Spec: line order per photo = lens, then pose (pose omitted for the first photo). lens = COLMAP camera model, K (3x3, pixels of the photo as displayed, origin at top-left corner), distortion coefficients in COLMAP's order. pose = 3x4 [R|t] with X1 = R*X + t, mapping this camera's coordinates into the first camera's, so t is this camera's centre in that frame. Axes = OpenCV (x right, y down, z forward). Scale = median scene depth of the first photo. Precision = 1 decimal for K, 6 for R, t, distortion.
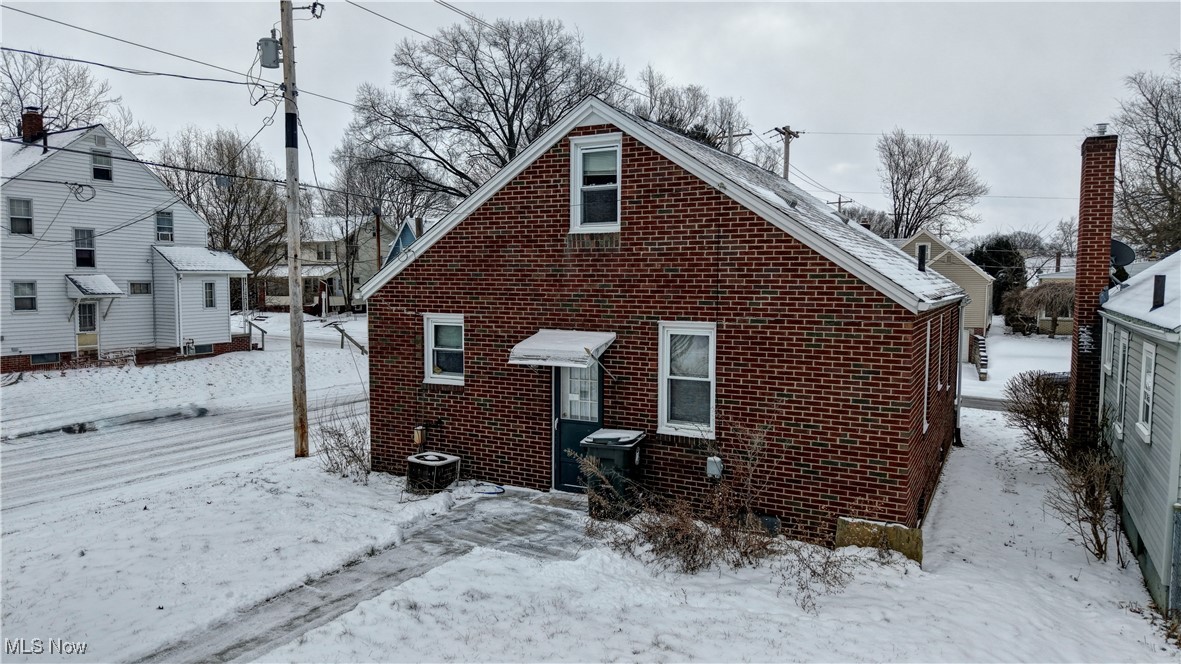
lens RADIAL K [[791.1, 0, 590.5], [0, 791.1, 332.0], [0, 0, 1]] dist [0.058887, -0.084451]
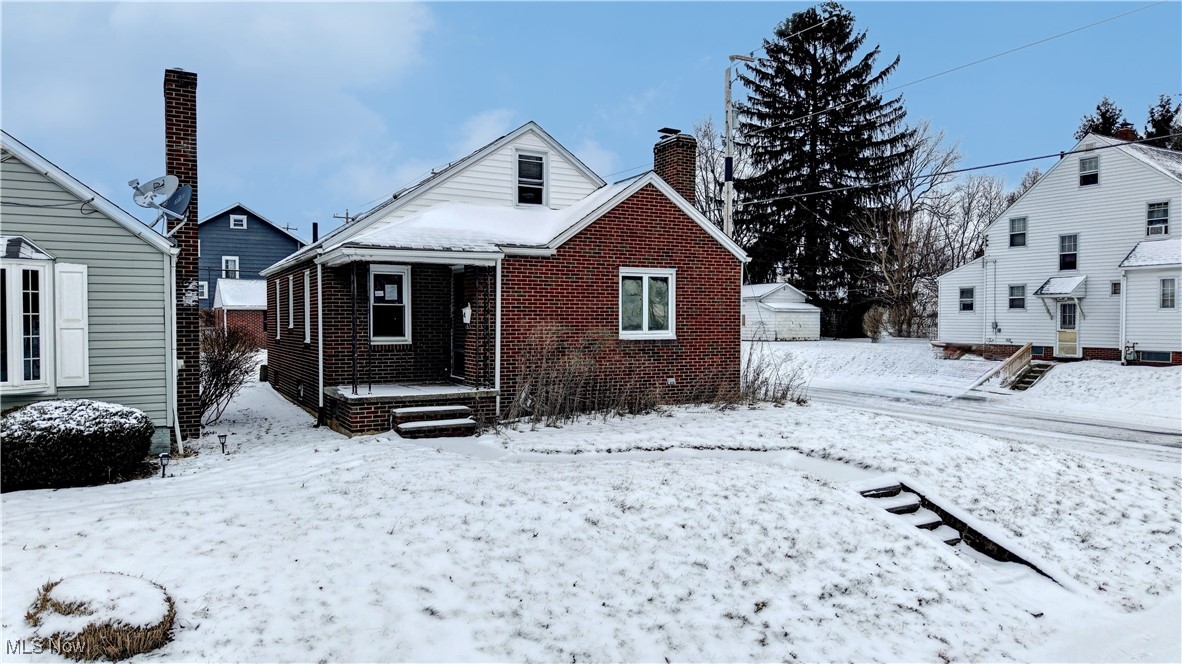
lens RADIAL K [[777.3, 0, 591.0], [0, 777.3, 332.0], [0, 0, 1]] dist [0.068020, -0.001336]
pose [[-0.548248, 0.009002, -0.836267, 1.522236], [-0.060099, 0.996933, 0.050132, -0.029105], [0.834154, 0.077743, -0.546026, 2.537652]]
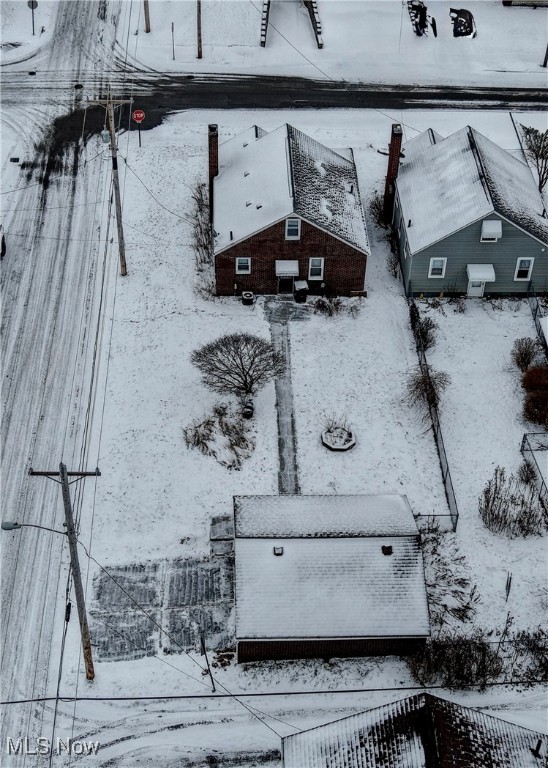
lens RADIAL K [[1197.9, 0, 272.6], [0, 1197.9, 330.6], [0, 0, 1]] dist [0.178599, -0.108969]
pose [[0.867087, -0.305336, 0.393612, -2.450451], [0.015841, 0.806636, 0.590836, -3.137966], [-0.497905, -0.506071, 0.704260, -3.217478]]
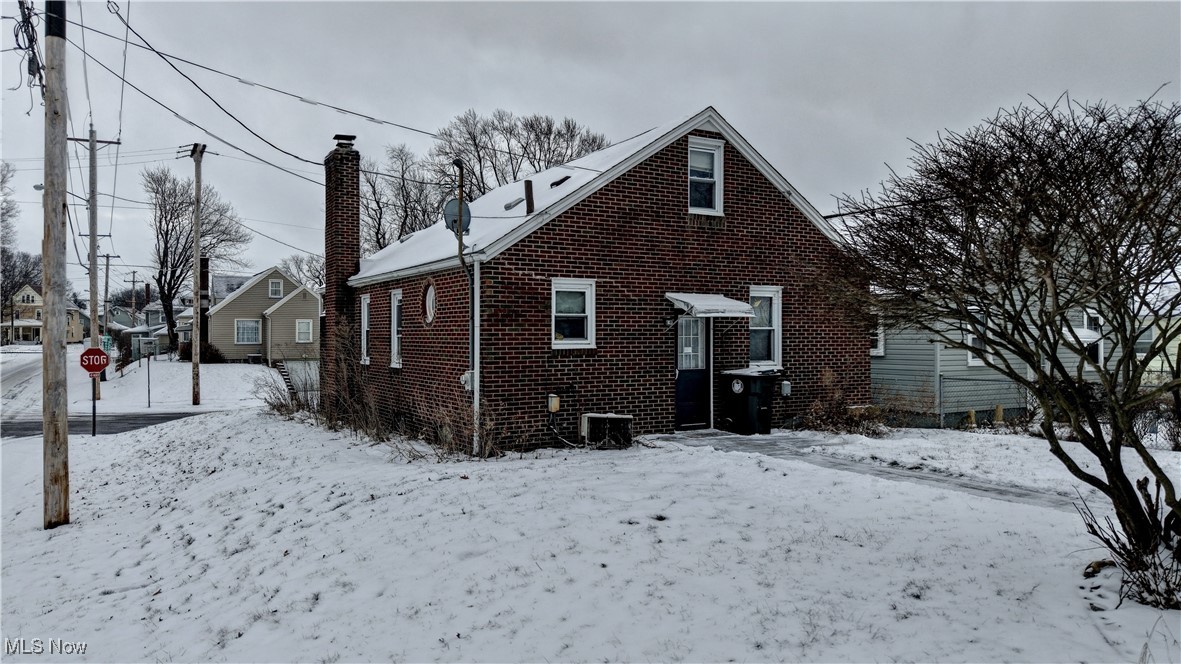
lens RADIAL K [[816.6, 0, 590.5], [0, 816.6, 332.0], [0, 0, 1]] dist [0.051083, -0.000806]
pose [[0.521093, -0.001376, 0.853499, -1.151788], [0.064768, 0.997179, -0.037935, 0.092554], [-0.851039, 0.075047, 0.519712, 0.480699]]
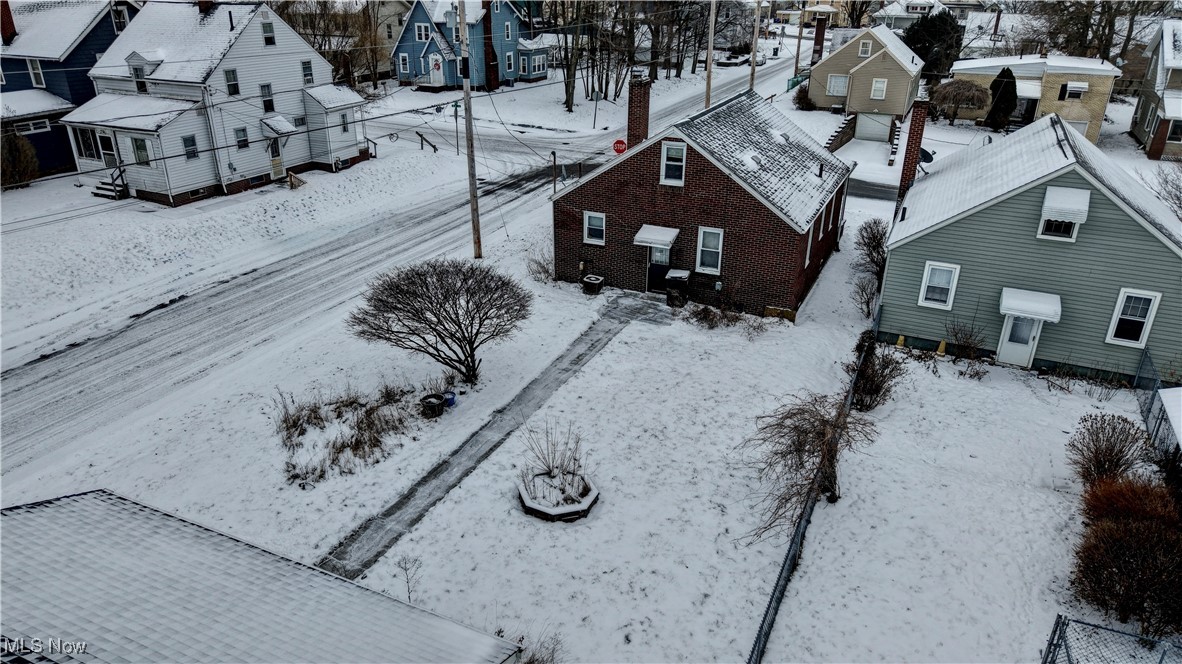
lens RADIAL K [[791.7, 0, 591.0], [0, 791.7, 332.0], [0, 0, 1]] dist [0.058887, -0.084451]
pose [[0.998448, -0.017715, 0.052800, -0.340063], [-0.001583, 0.938648, 0.344872, -0.495679], [-0.055670, -0.344421, 0.937163, -1.217976]]
